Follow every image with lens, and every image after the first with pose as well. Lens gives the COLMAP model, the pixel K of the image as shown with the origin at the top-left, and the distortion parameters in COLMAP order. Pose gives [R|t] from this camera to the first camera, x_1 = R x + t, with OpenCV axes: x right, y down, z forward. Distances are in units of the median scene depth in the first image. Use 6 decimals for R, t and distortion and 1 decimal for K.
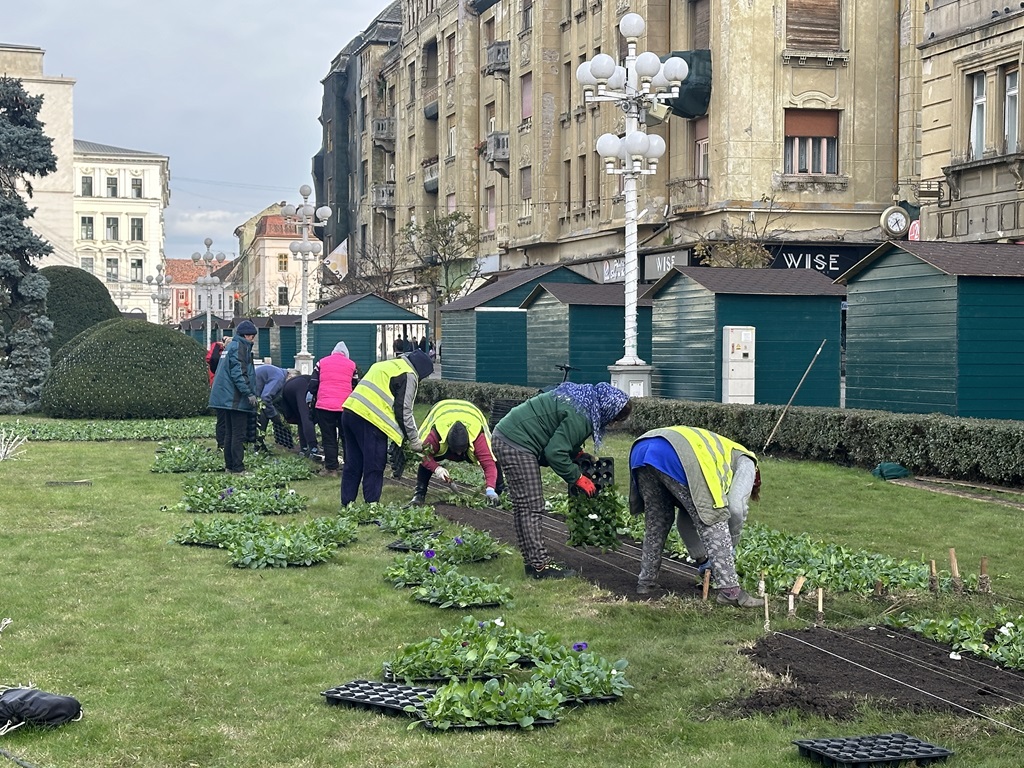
lens RADIAL K [[1885.9, 0, 511.3], [0, 1885.9, 380.0], [0, 0, 1]] dist [0.169390, 0.000000]
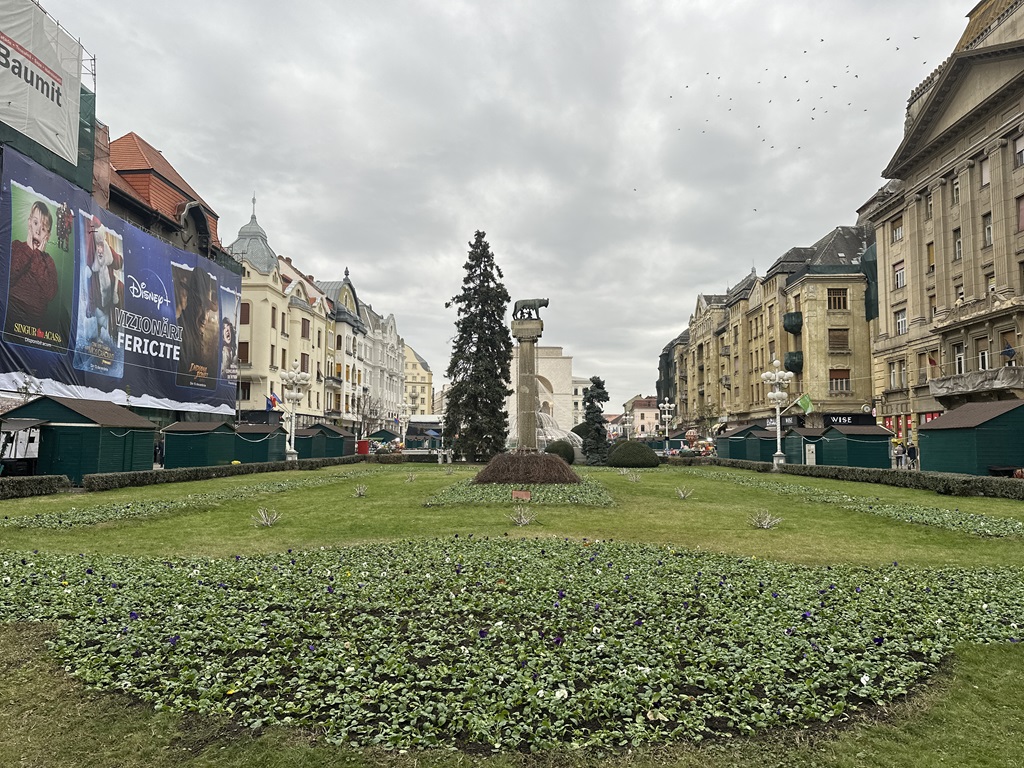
lens RADIAL K [[699.4, 0, 509.2], [0, 699.4, 388.6], [0, 0, 1]] dist [0.056148, -0.053307]
pose [[0.956300, -0.024001, -0.291402, -0.013226], [-0.004993, 0.995139, -0.098350, 0.000877], [0.292346, 0.095507, 0.951532, -0.172248]]
